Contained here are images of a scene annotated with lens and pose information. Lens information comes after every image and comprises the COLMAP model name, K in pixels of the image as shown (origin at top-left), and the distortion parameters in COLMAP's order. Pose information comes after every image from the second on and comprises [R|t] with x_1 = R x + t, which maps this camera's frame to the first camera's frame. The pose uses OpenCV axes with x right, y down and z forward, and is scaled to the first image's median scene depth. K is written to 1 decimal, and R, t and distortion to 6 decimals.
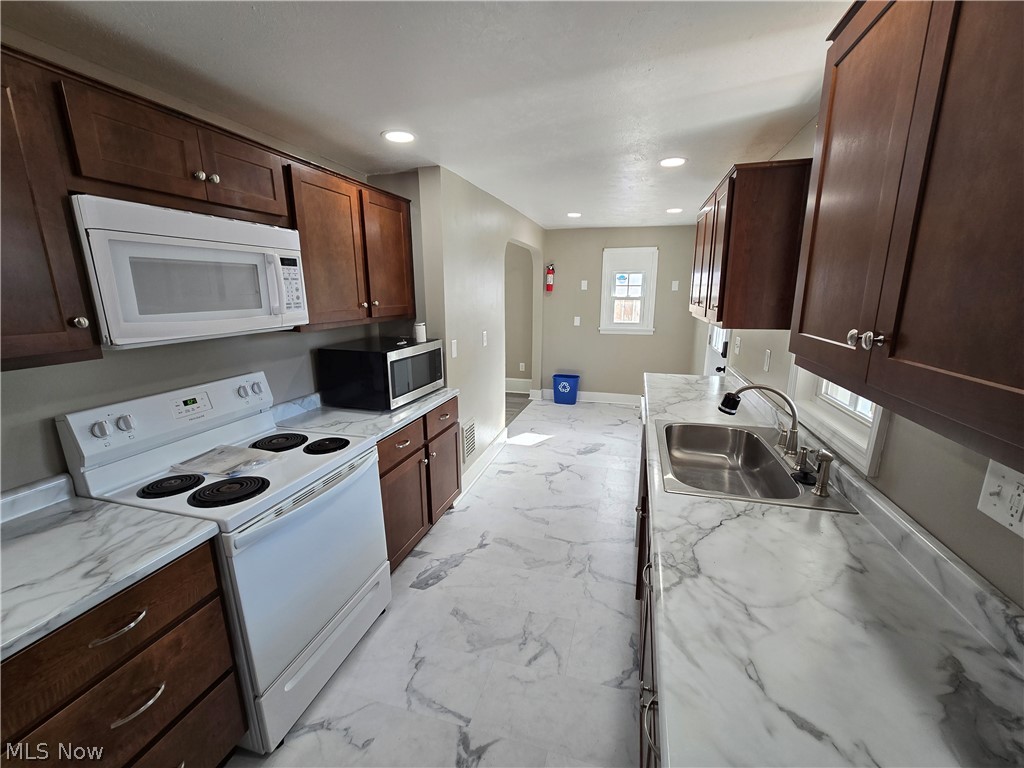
lens RADIAL K [[420.8, 0, 513.8], [0, 420.8, 383.9], [0, 0, 1]] dist [-0.008179, -0.000064]
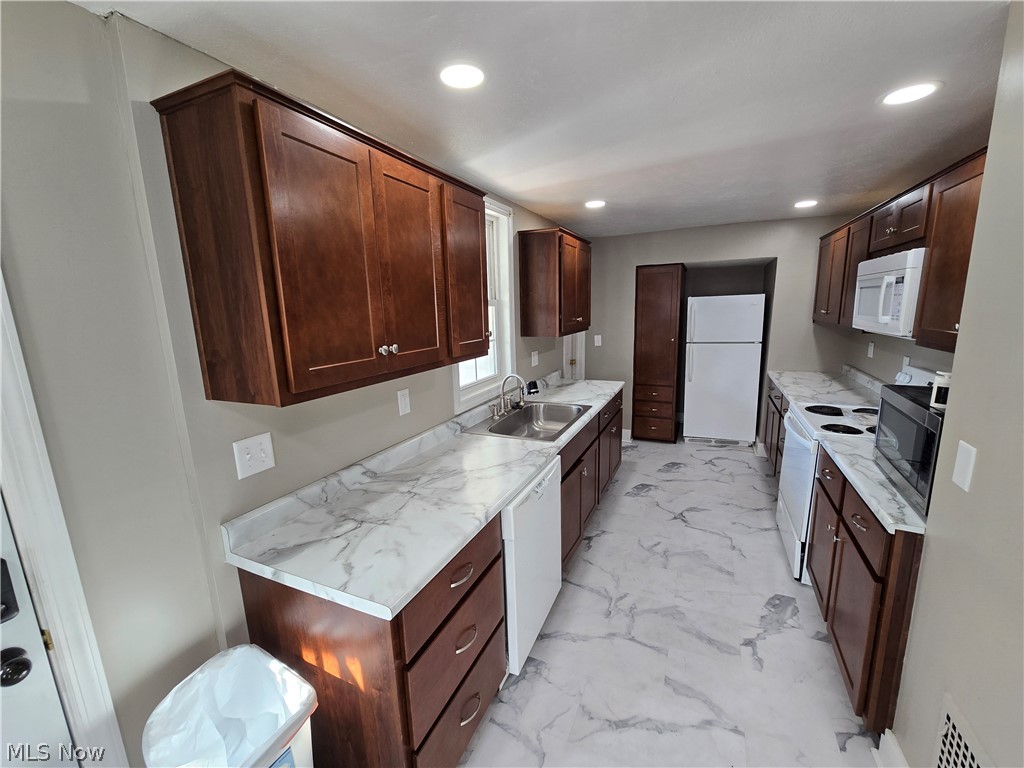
lens RADIAL K [[420.8, 0, 513.9], [0, 420.8, 384.1], [0, 0, 1]] dist [-0.008179, -0.000064]
pose [[-0.988964, -0.000958, 0.148154, 0.262542], [0.059025, 0.914649, 0.399917, -0.416305], [-0.135892, 0.404249, -0.904498, 1.728129]]
